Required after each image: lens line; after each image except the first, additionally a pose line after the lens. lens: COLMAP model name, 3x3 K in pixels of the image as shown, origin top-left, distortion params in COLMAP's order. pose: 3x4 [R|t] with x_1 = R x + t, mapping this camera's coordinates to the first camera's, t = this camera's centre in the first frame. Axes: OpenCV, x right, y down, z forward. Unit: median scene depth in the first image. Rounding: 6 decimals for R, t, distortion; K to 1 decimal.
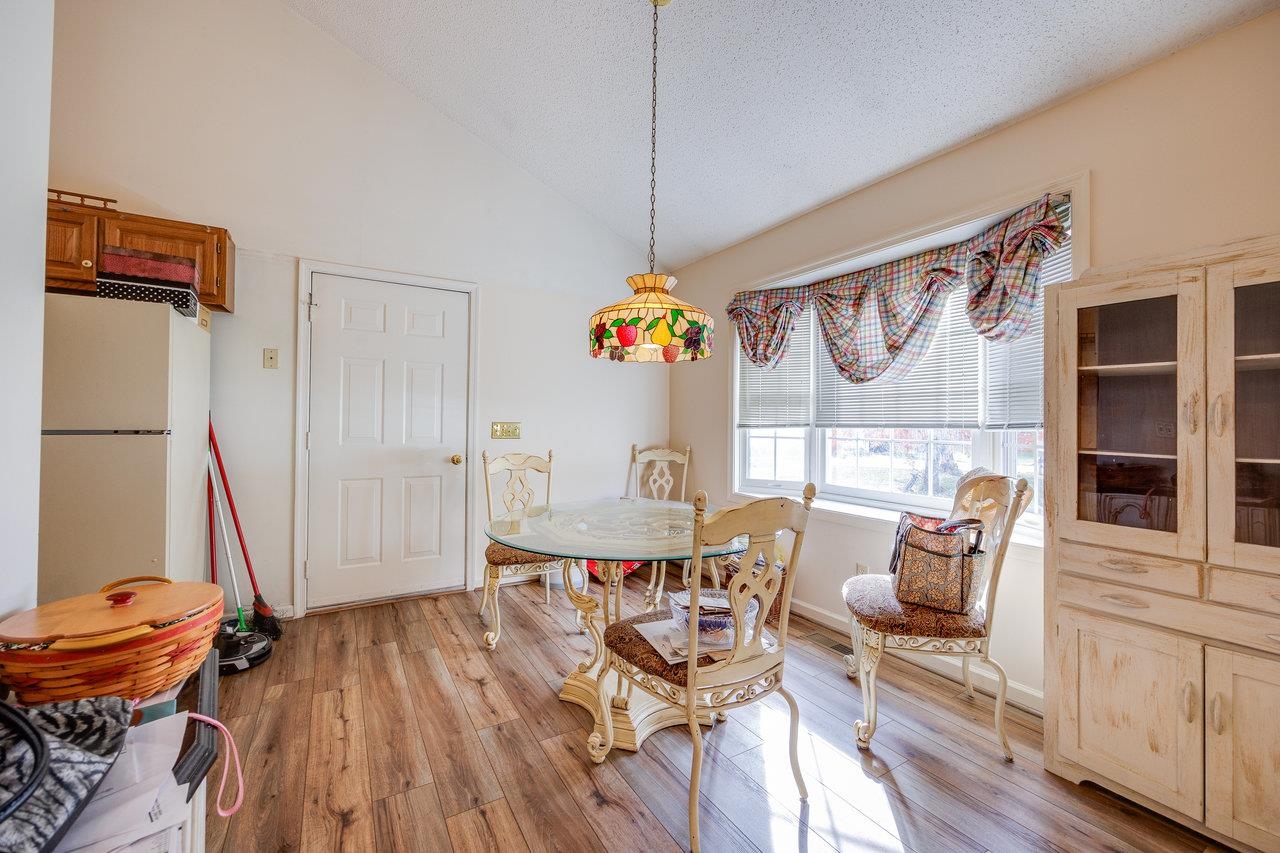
lens RADIAL K [[515.5, 0, 643.8], [0, 515.5, 416.2], [0, 0, 1]] dist [-0.001066, -0.000014]
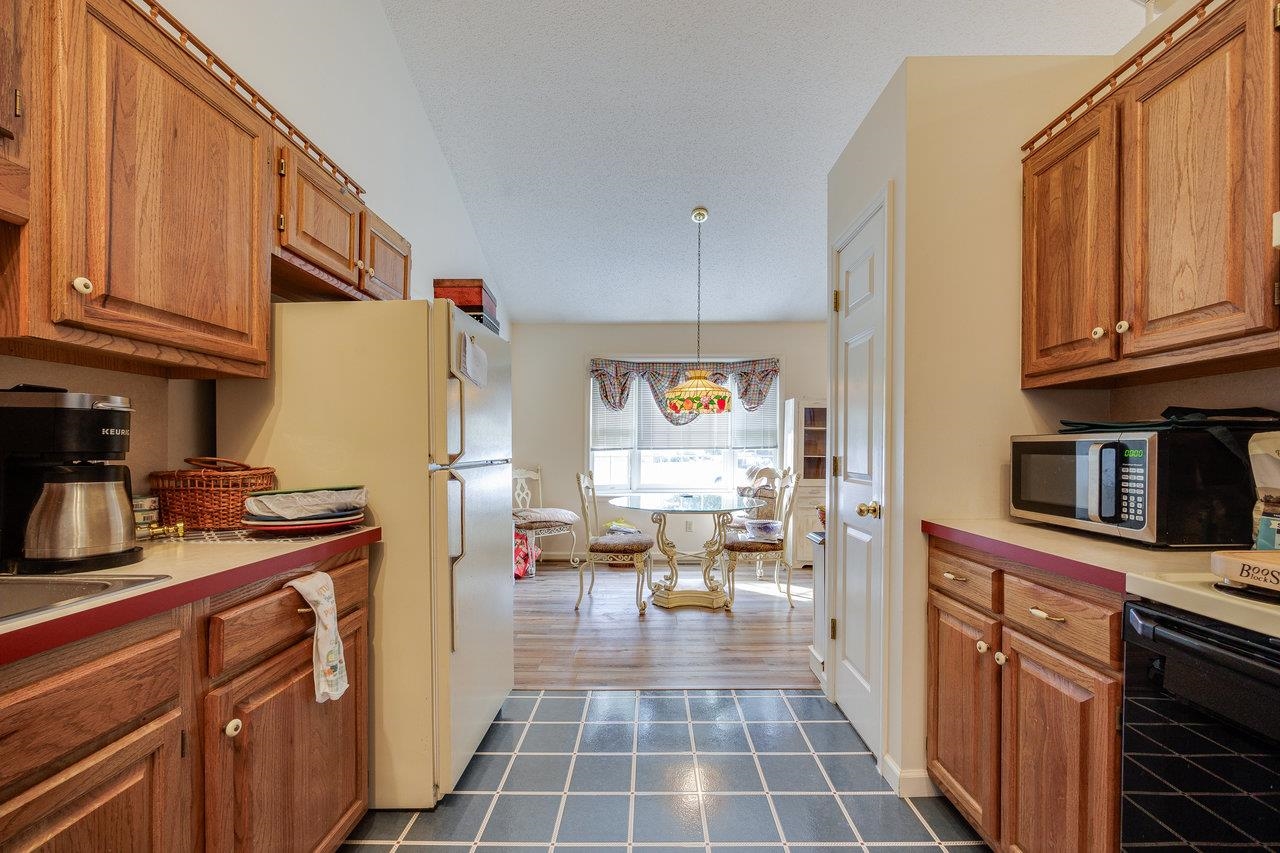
lens RADIAL K [[584.1, 0, 631.8], [0, 584.1, 454.1], [0, 0, 1]] dist [-0.017012, 0.001914]
pose [[0.535122, -0.012623, 0.844681, -1.395686], [-0.004945, 0.999824, 0.018074, 0.001823], [-0.844761, -0.013849, 0.534965, 0.030430]]
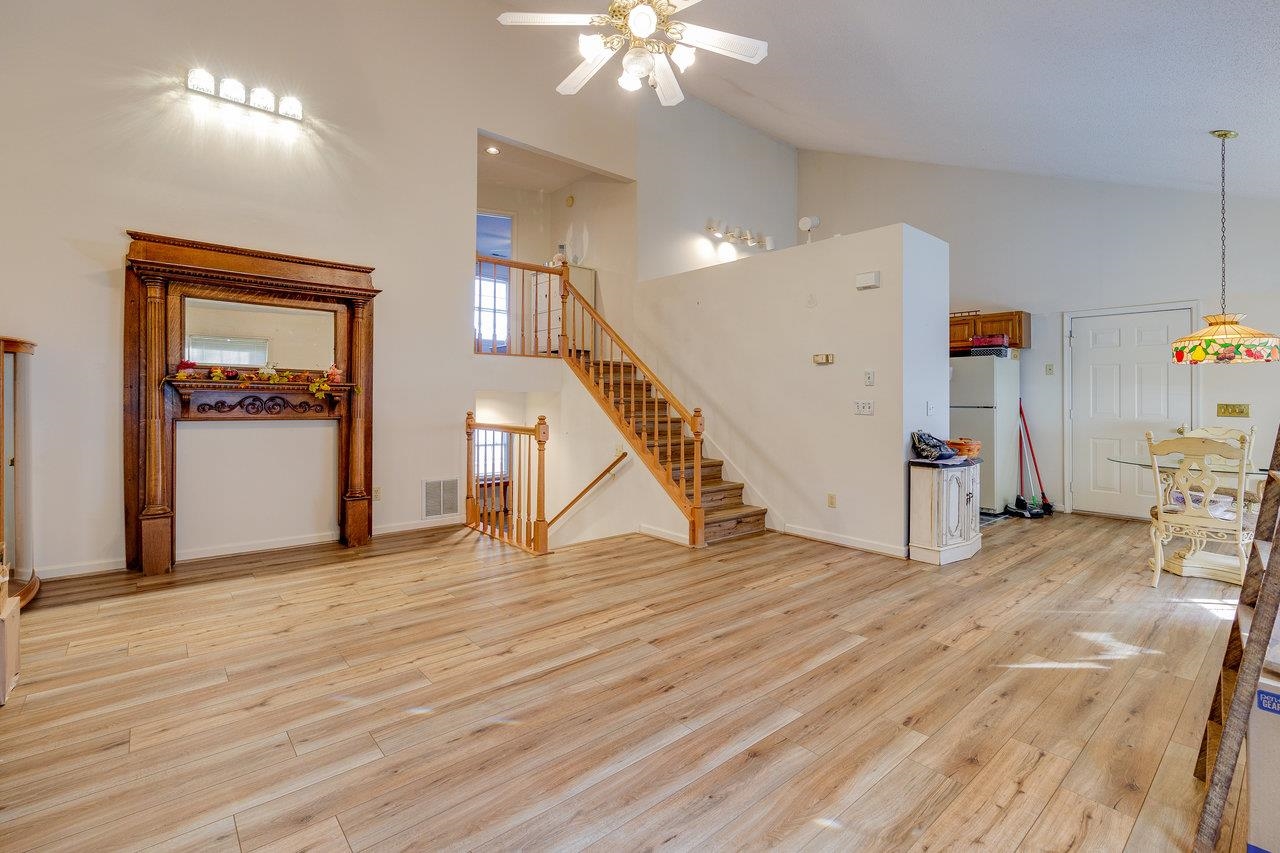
lens RADIAL K [[576.8, 0, 638.5], [0, 576.8, 397.1], [0, 0, 1]] dist [-0.004876, 0.000650]
pose [[0.163574, -0.009999, -0.986480, 1.061681], [0.006691, 0.999937, -0.009026, -0.002578], [0.986508, -0.005124, 0.163630, -0.790843]]
